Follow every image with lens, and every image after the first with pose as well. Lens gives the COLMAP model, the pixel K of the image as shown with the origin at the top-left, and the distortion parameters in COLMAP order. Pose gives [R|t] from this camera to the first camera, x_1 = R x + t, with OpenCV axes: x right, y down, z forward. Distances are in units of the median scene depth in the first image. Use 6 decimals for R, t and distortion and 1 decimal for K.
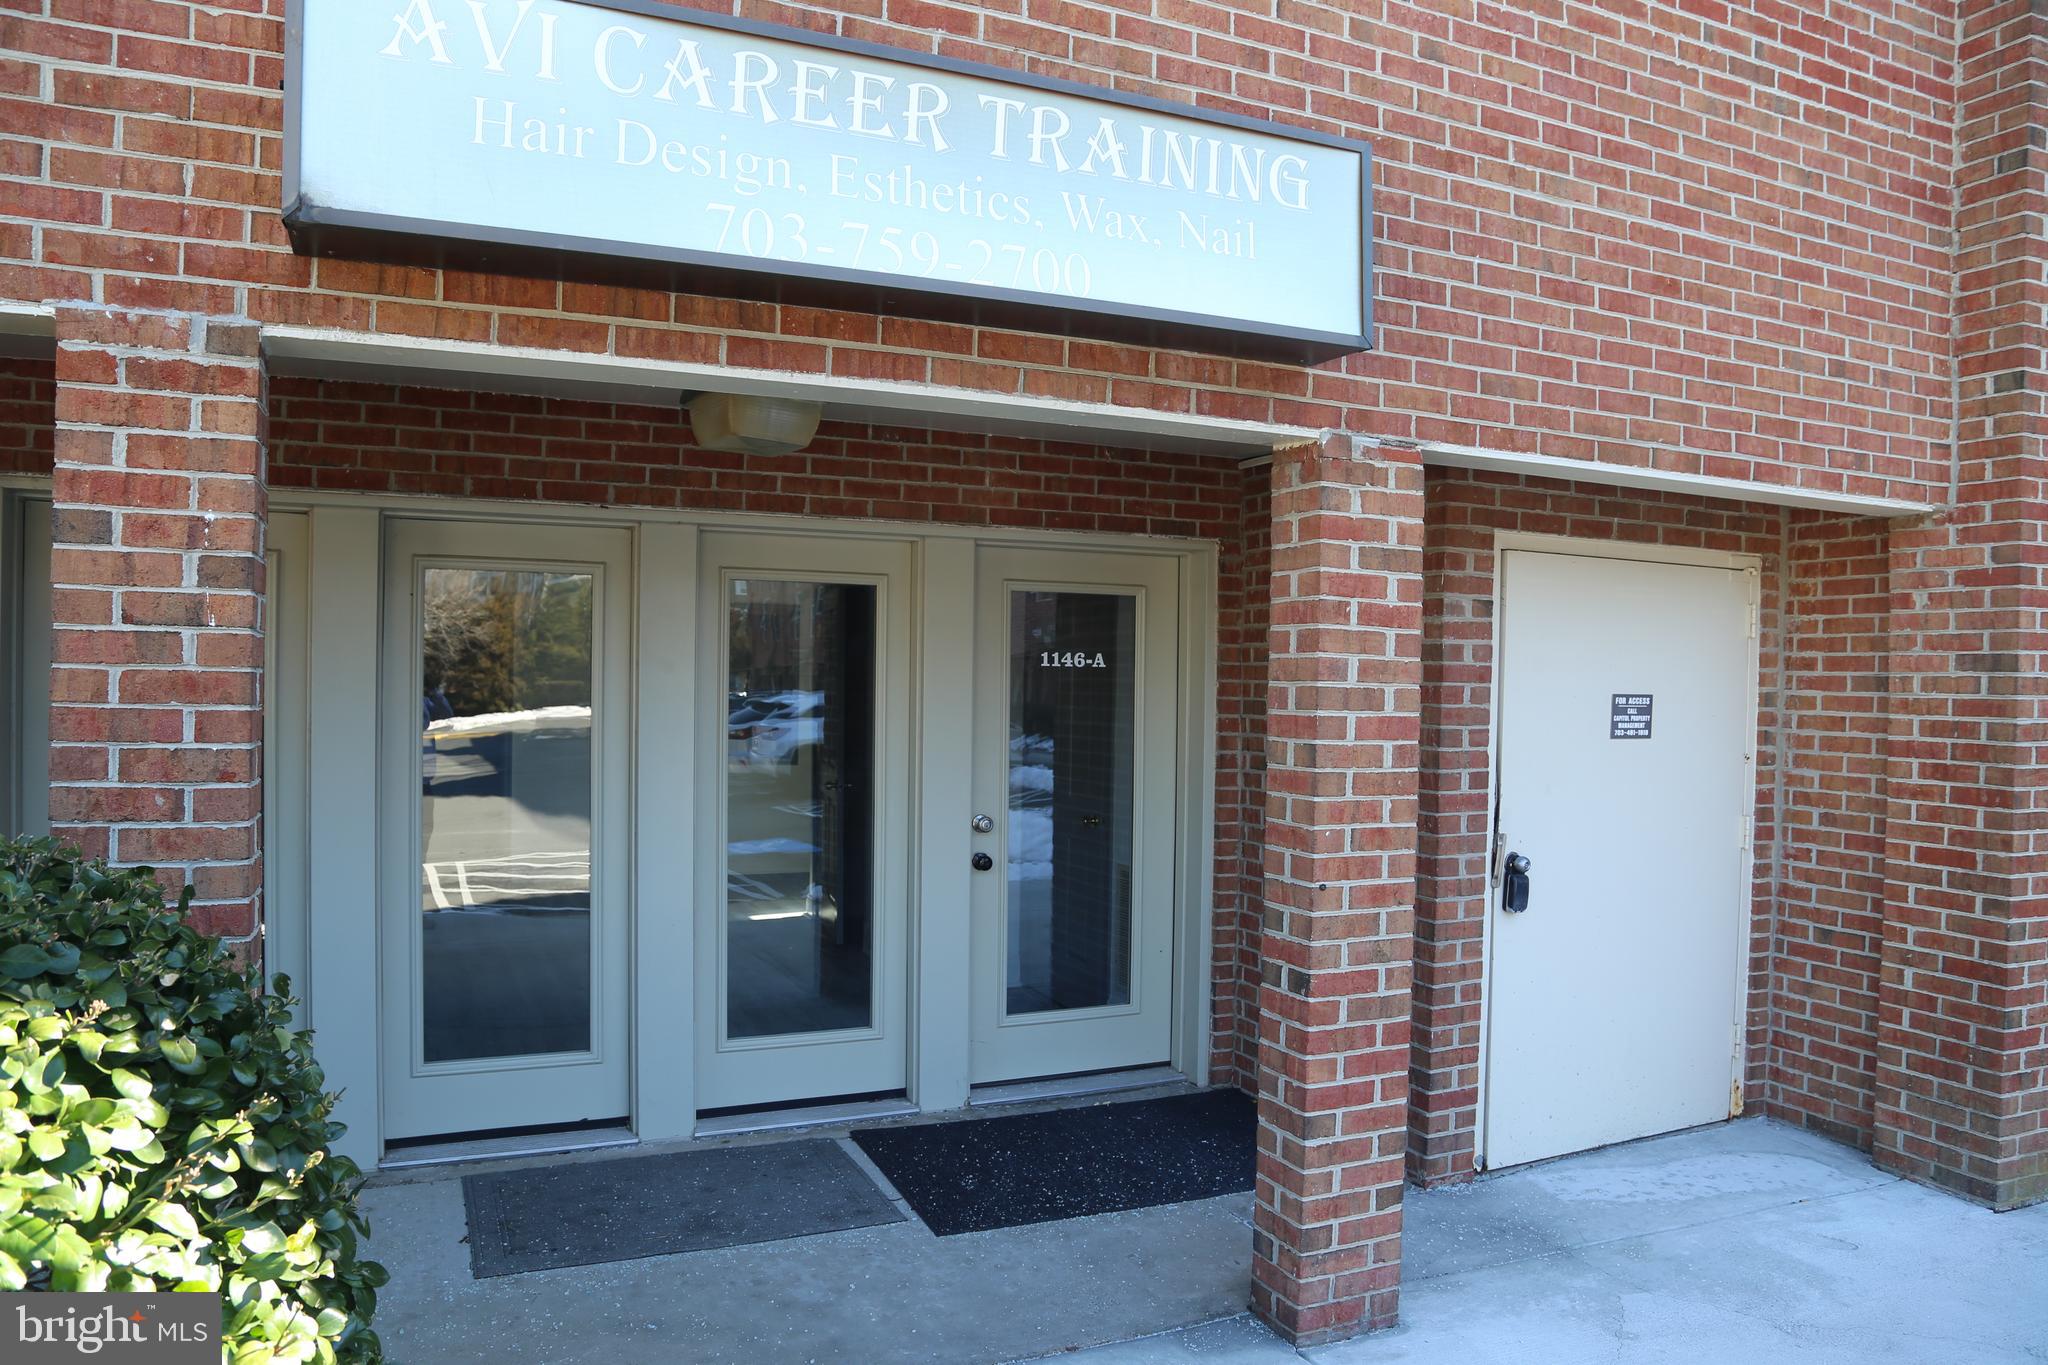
lens RADIAL K [[1454.2, 0, 1084.9], [0, 1454.2, 716.8], [0, 0, 1]] dist [-0.128225, 0.078284]
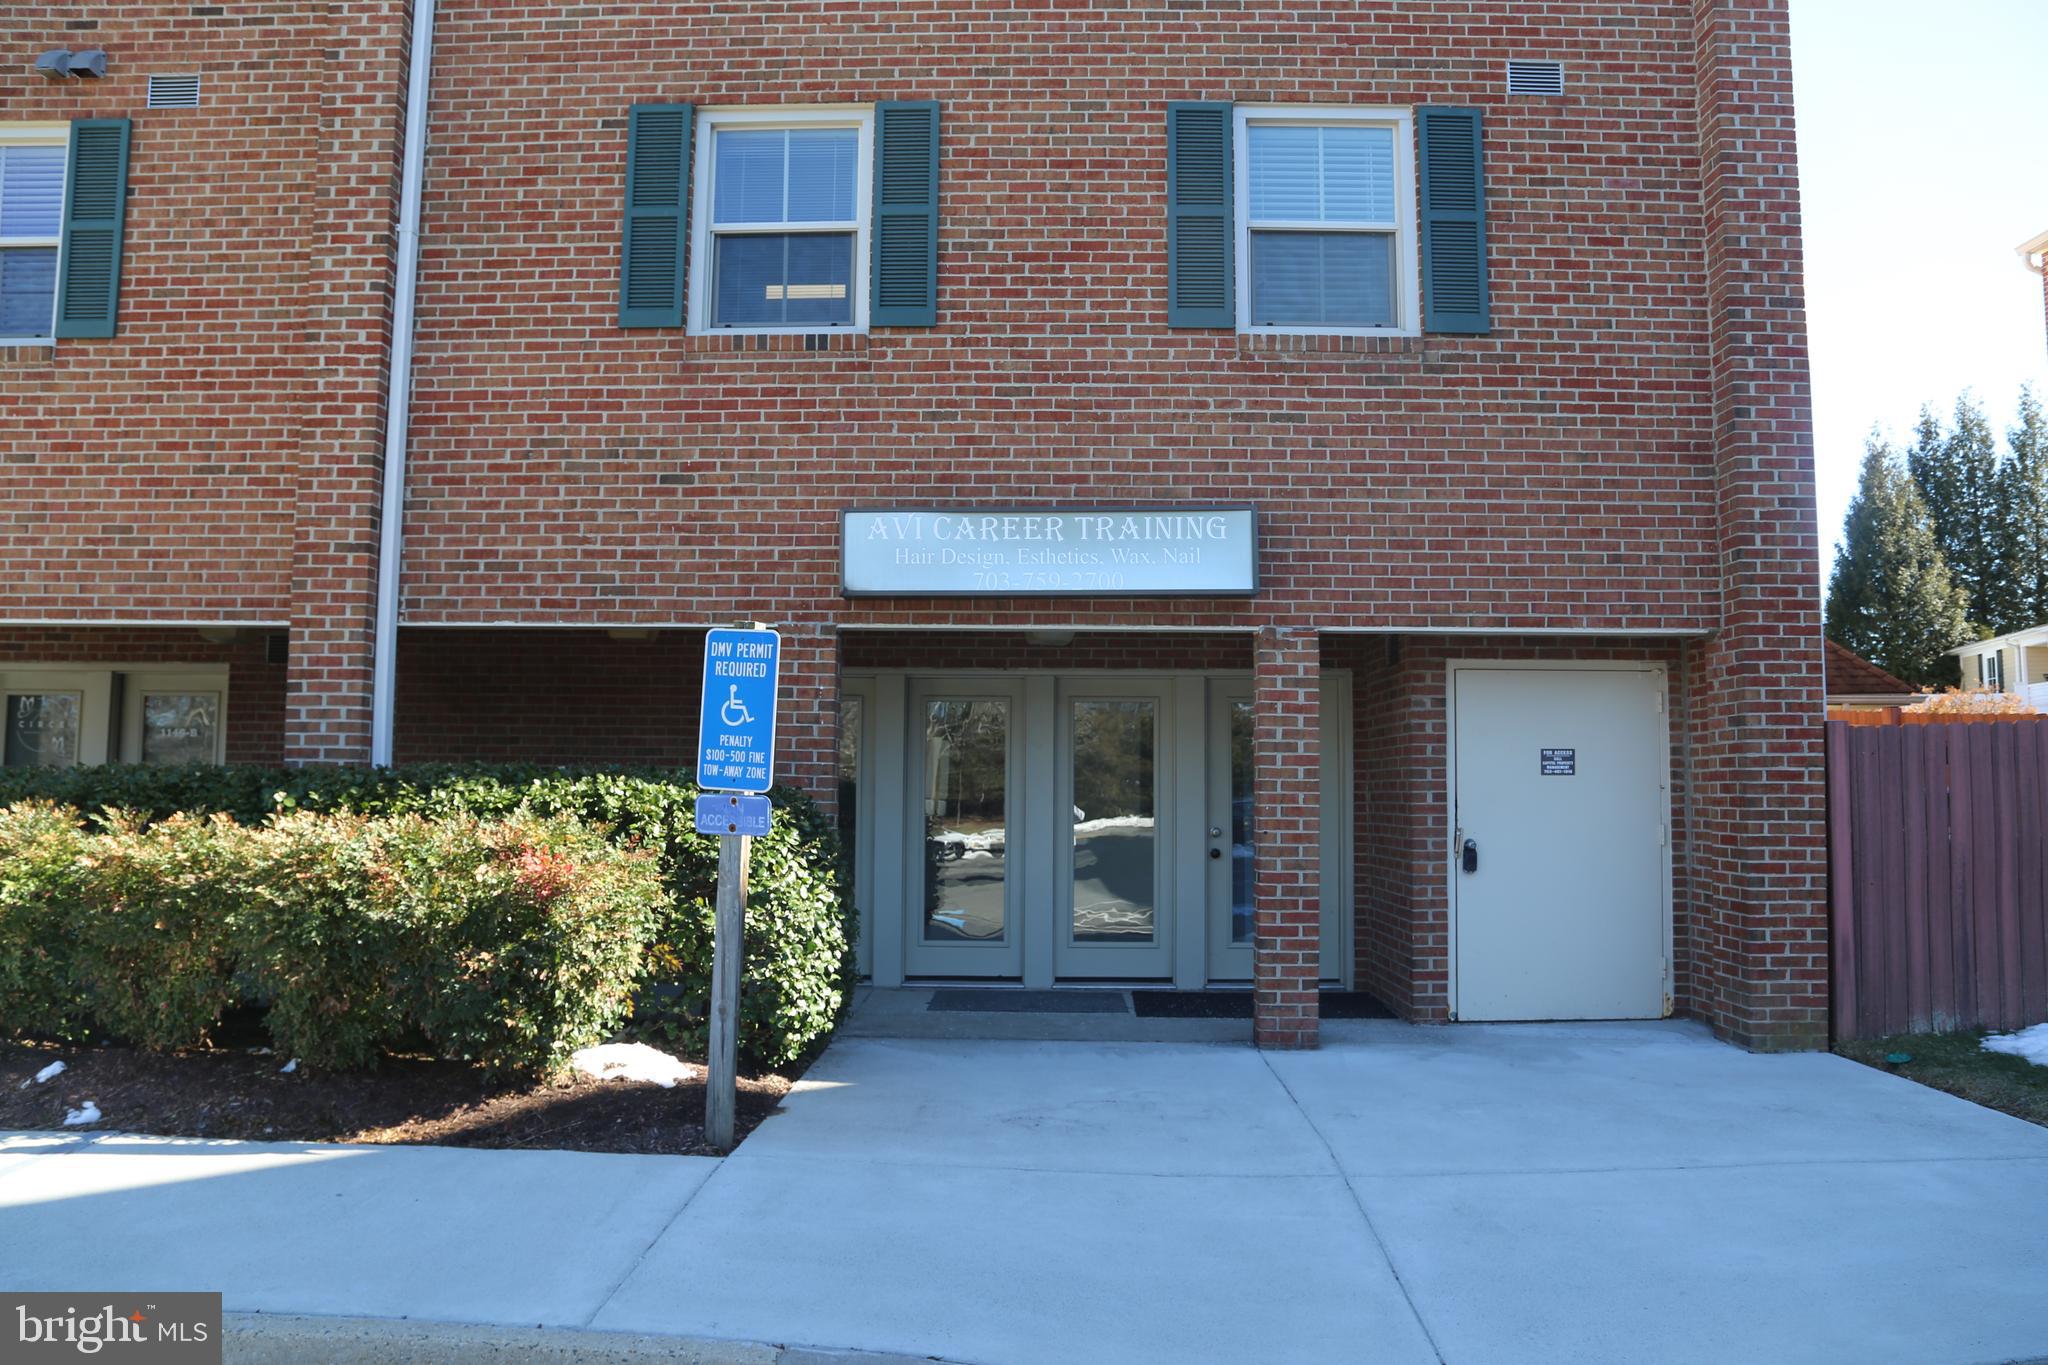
lens RADIAL K [[1454.2, 0, 1084.9], [0, 1454.2, 716.8], [0, 0, 1]] dist [-0.128225, 0.078284]
pose [[0.915251, -0.035485, -0.401317, 0.702251], [0.002958, 0.996679, -0.081382, 0.105594], [0.402872, 0.073298, 0.912316, -0.991438]]
